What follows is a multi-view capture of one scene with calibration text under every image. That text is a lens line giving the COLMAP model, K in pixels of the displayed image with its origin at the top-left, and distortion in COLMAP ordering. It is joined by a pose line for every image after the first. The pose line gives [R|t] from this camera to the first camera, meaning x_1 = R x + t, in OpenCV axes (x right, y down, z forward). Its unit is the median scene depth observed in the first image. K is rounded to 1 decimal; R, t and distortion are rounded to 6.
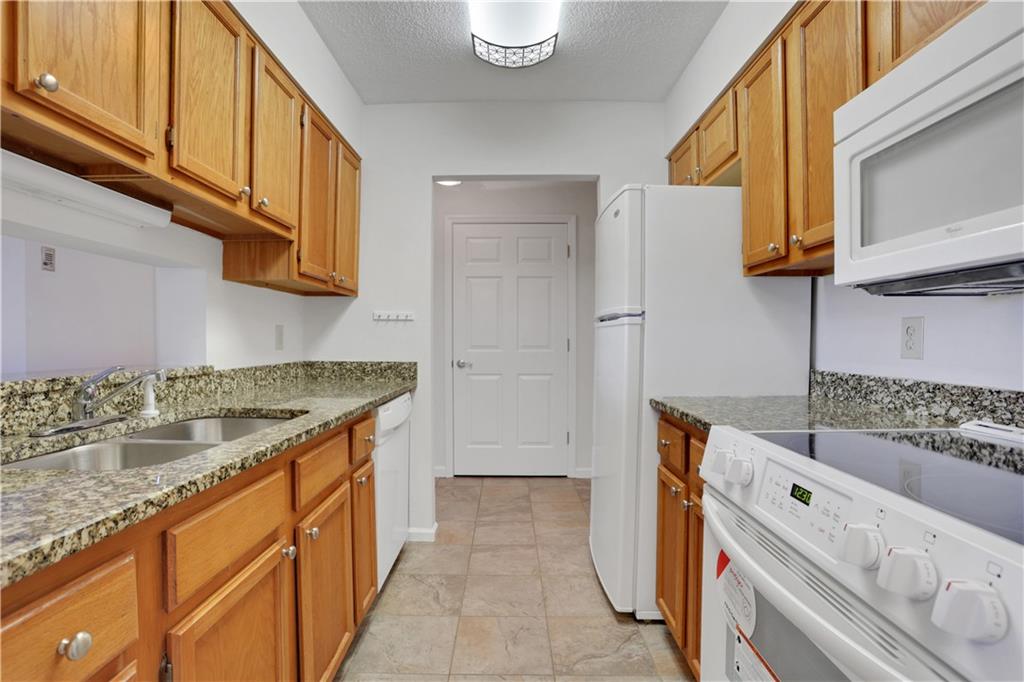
lens RADIAL K [[501.0, 0, 512.0], [0, 501.0, 341.0], [0, 0, 1]] dist [-0.076572, 0.031967]
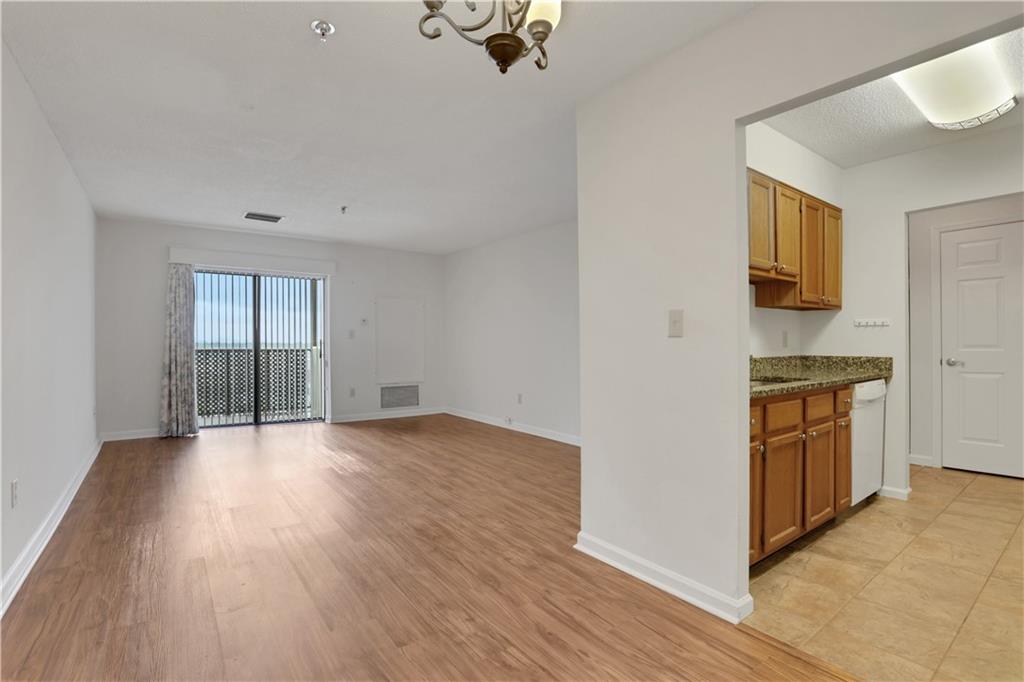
lens RADIAL K [[501.0, 0, 512.0], [0, 501.0, 341.0], [0, 0, 1]] dist [-0.076572, 0.031967]
pose [[0.618058, -0.000697, -0.786132, 0.264478], [0.001608, 0.999999, 0.000377, -0.004037], [0.786131, -0.001497, 0.618058, -0.789168]]
